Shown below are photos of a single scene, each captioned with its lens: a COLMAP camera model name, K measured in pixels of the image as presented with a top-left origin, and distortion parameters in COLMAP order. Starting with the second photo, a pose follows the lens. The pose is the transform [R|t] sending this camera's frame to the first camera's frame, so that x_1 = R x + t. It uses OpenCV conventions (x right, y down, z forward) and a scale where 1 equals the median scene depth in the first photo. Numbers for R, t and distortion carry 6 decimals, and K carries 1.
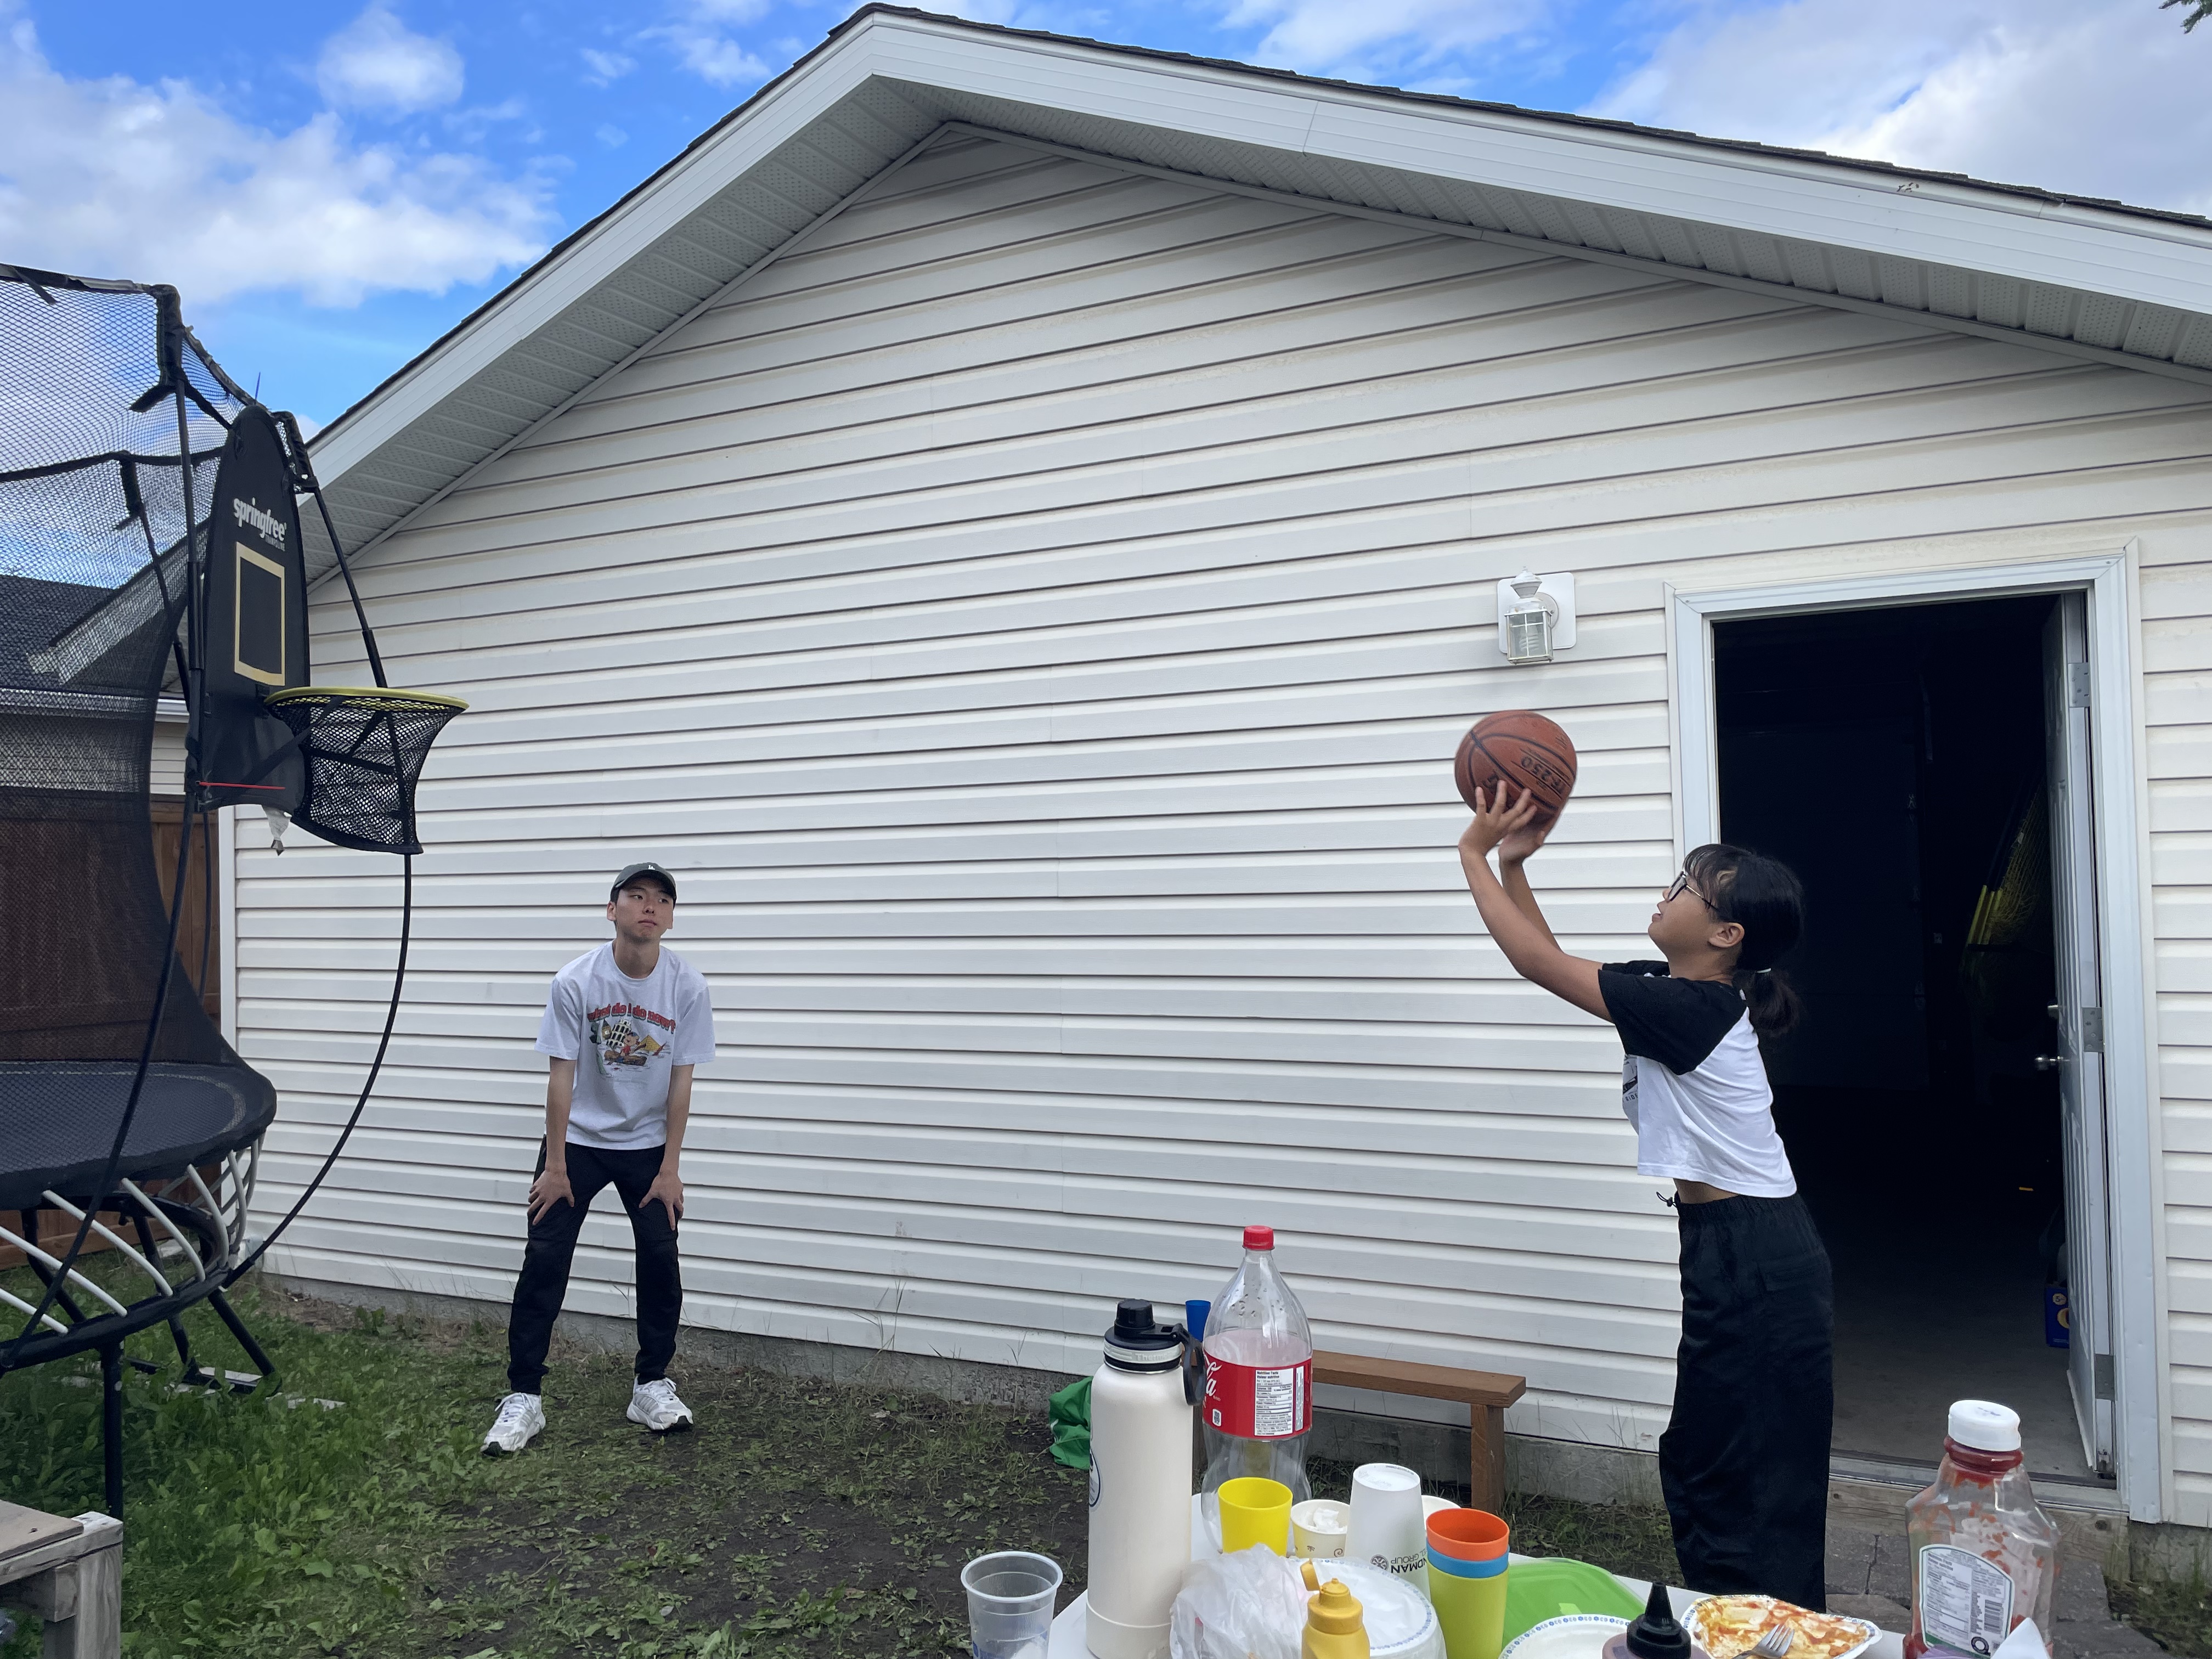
lens RADIAL K [[1653.1, 0, 1100.9], [0, 1653.1, 812.9], [0, 0, 1]] dist [0.078150, -0.097418]
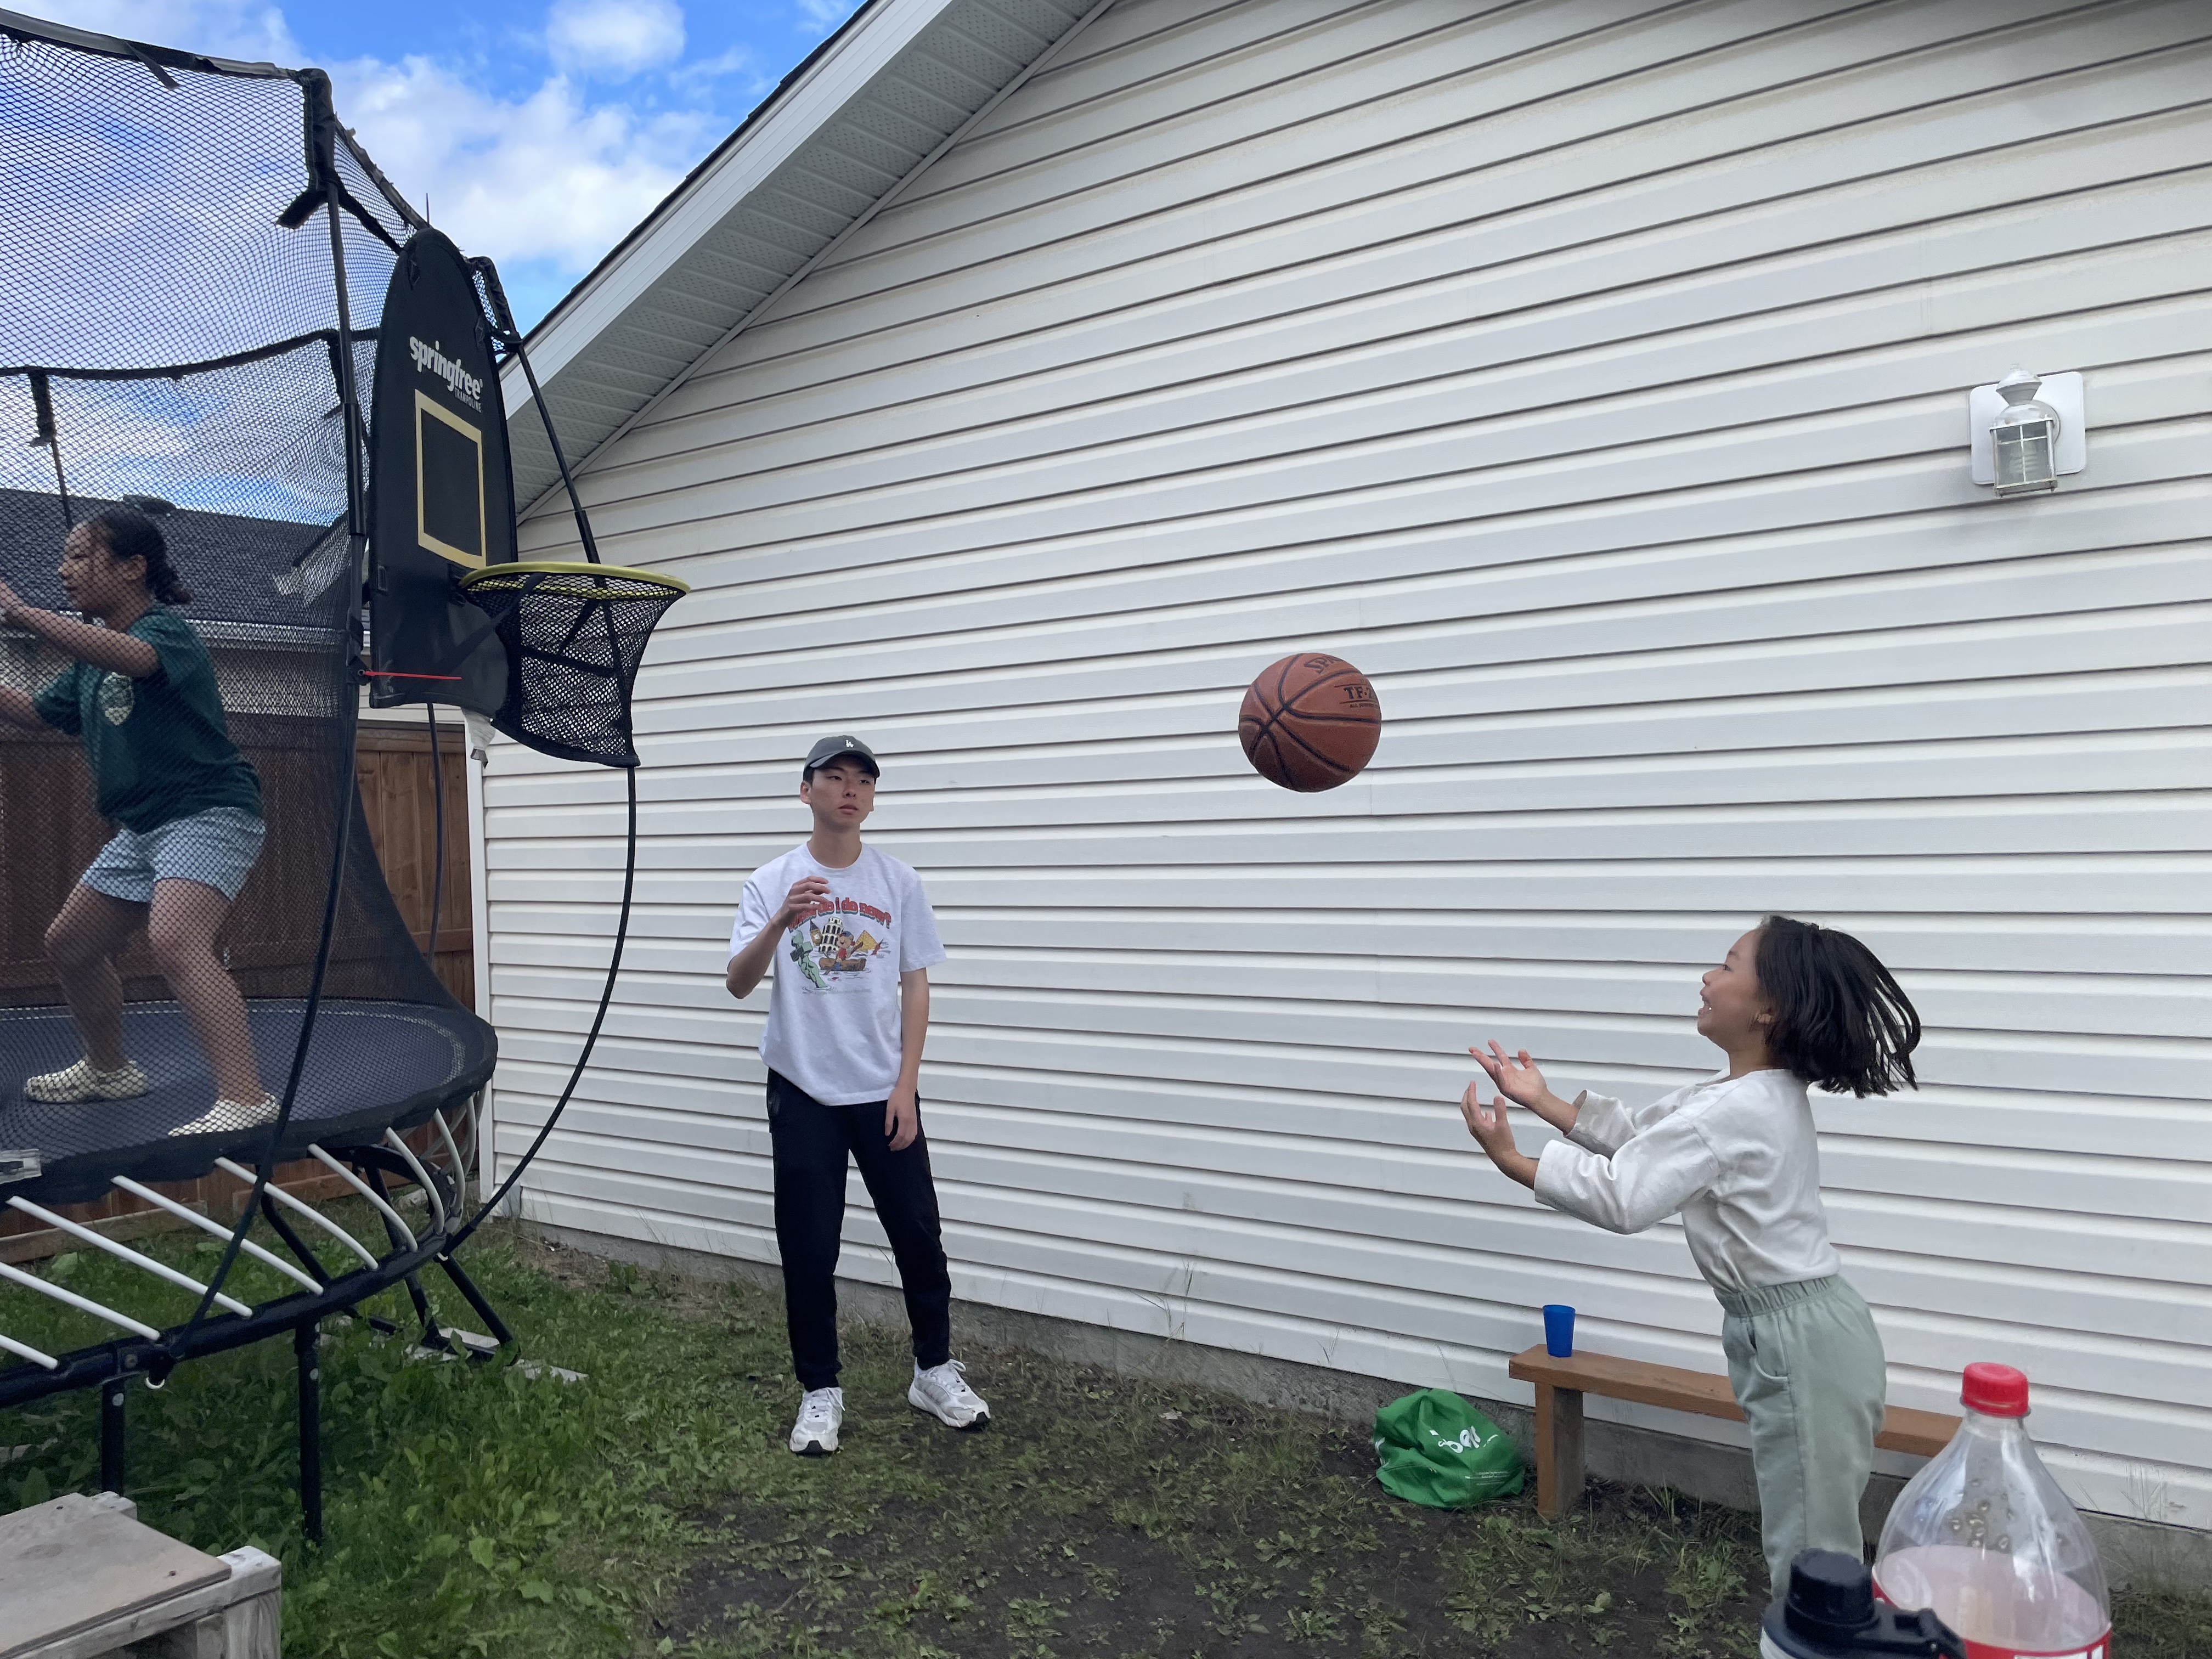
lens RADIAL K [[1653.1, 0, 1106.0], [0, 1653.1, 812.8], [0, 0, 1]] dist [0.078150, -0.097418]
pose [[0.988742, -0.008258, -0.149403, -0.040074], [0.013619, 0.999298, 0.034890, 0.022248], [0.149010, -0.036532, 0.988161, 0.182642]]
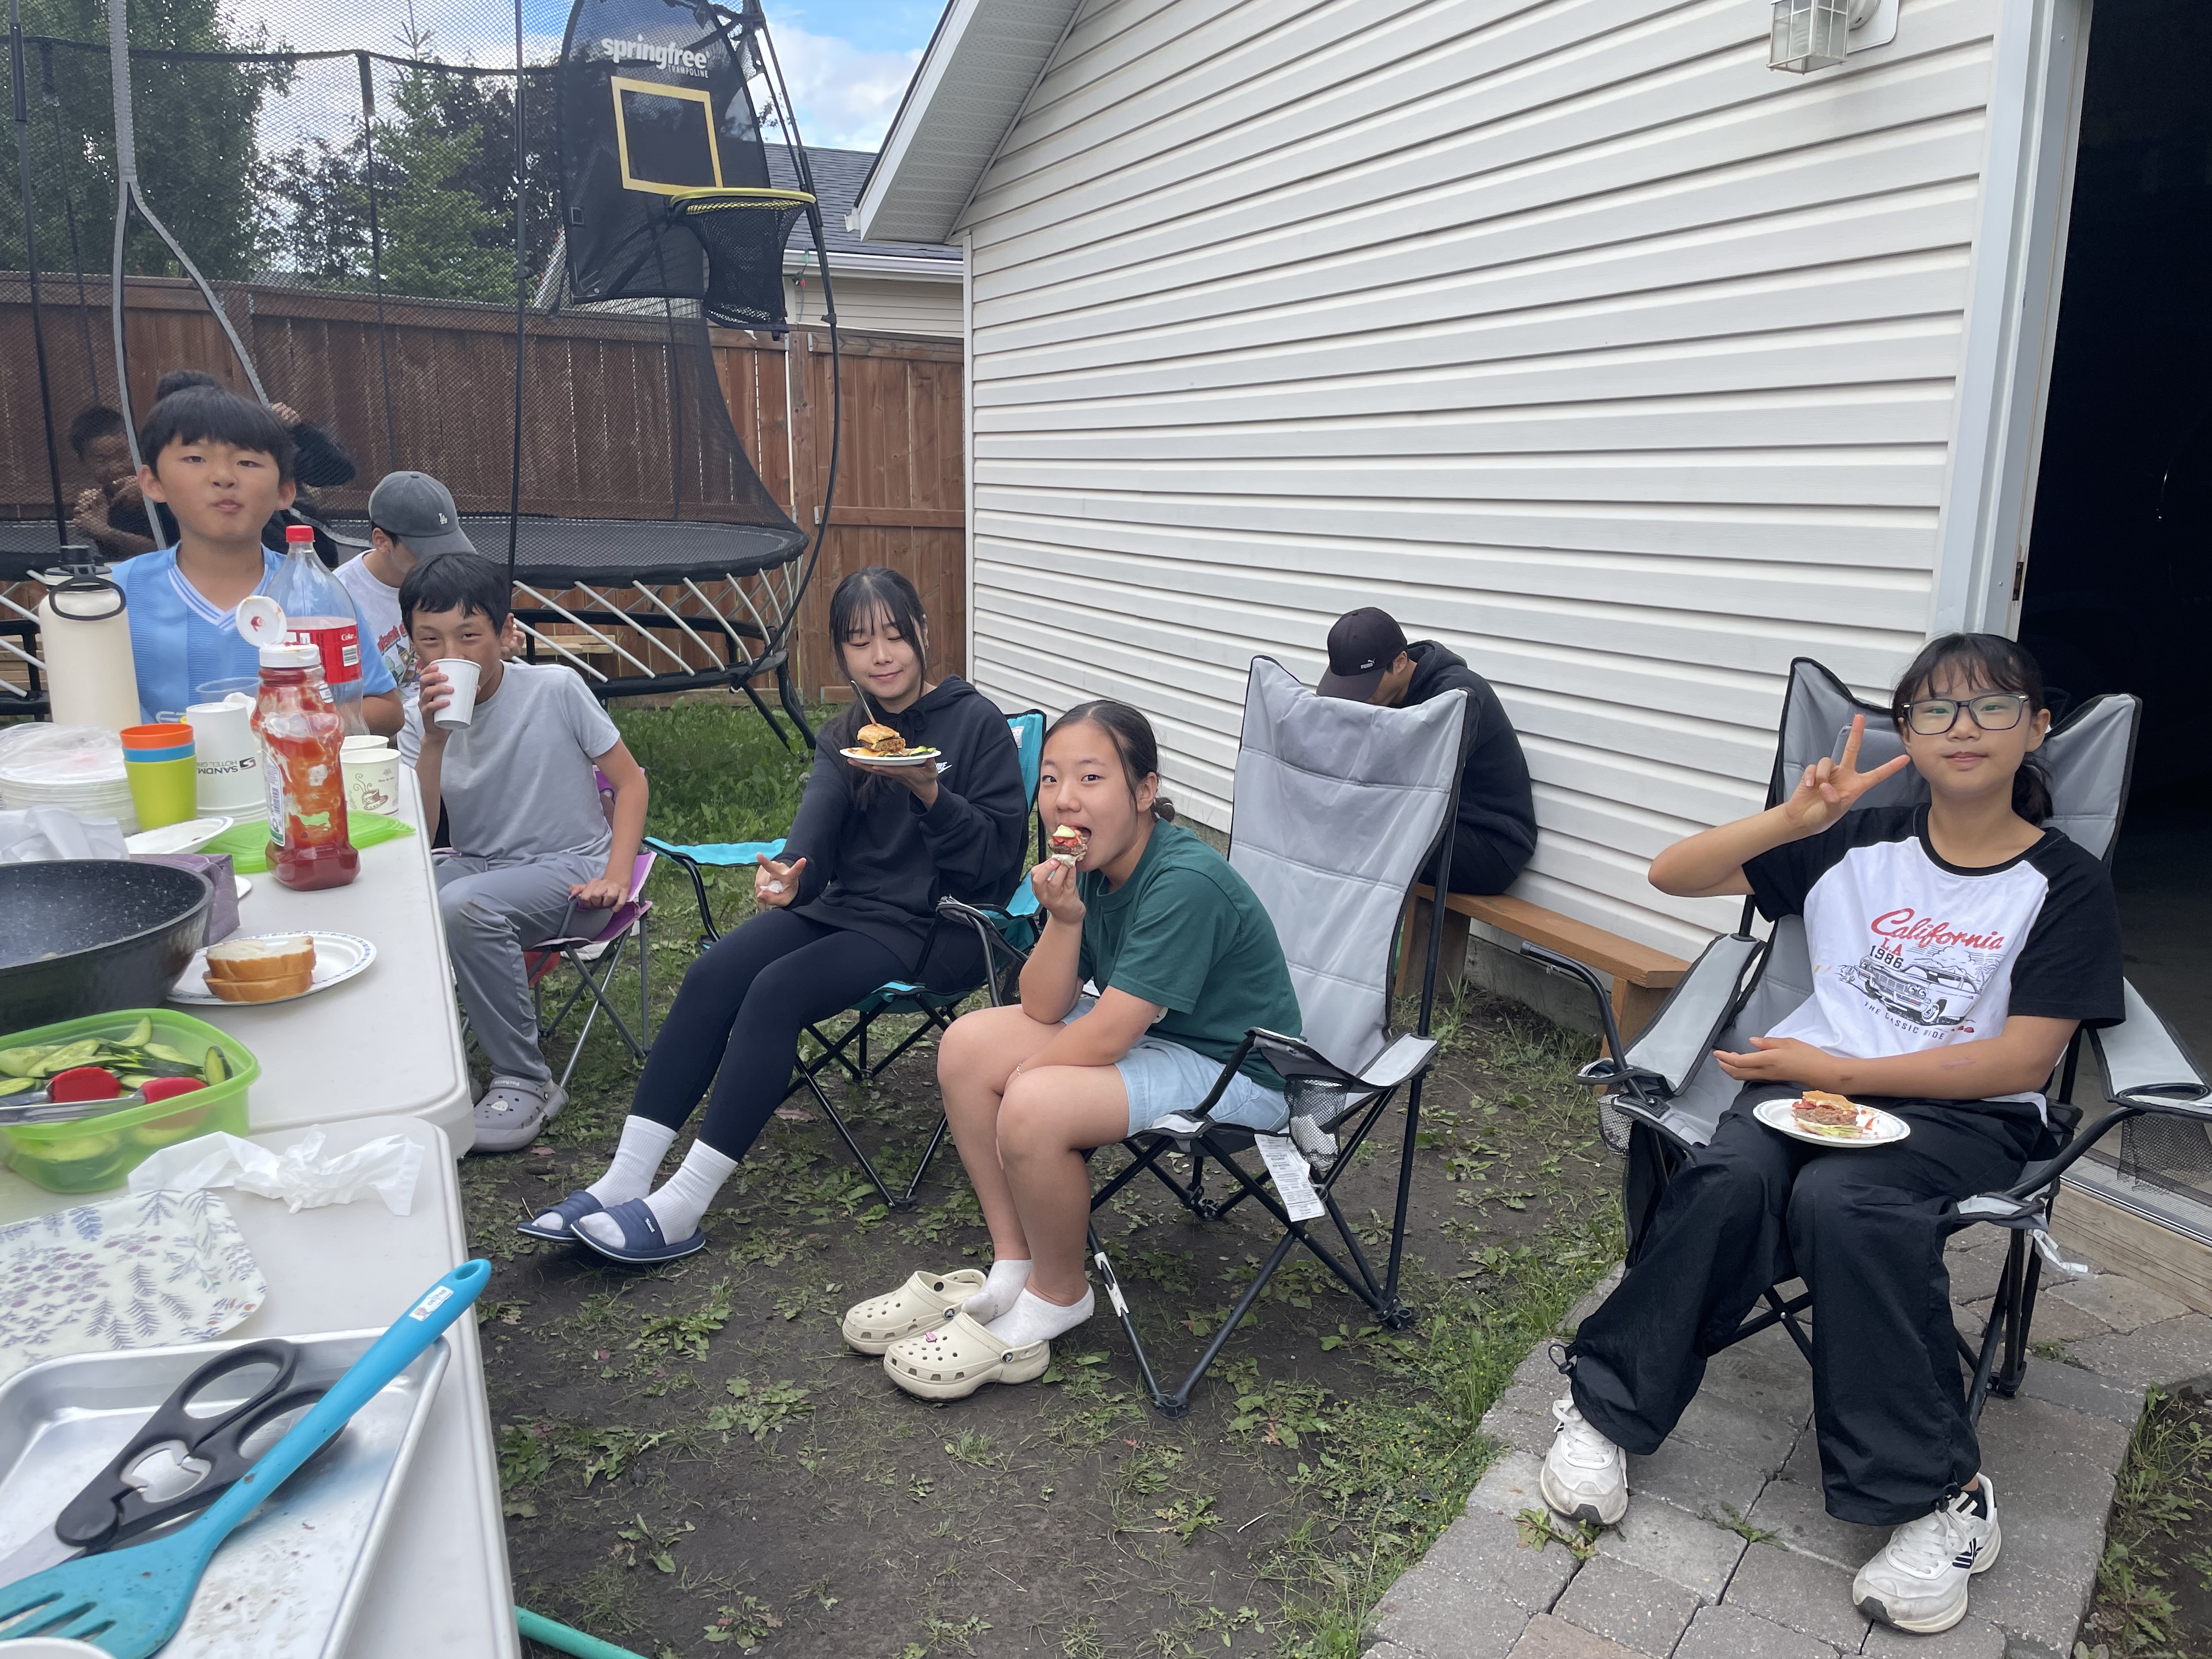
lens RADIAL K [[1653.1, 0, 1093.1], [0, 1653.1, 832.6], [0, 0, 1]] dist [0.078150, -0.097418]
pose [[0.777384, 0.173261, -0.604694, 0.525022], [-0.022010, 0.968221, 0.249126, 0.057058], [0.628642, -0.180357, 0.756493, 0.144537]]
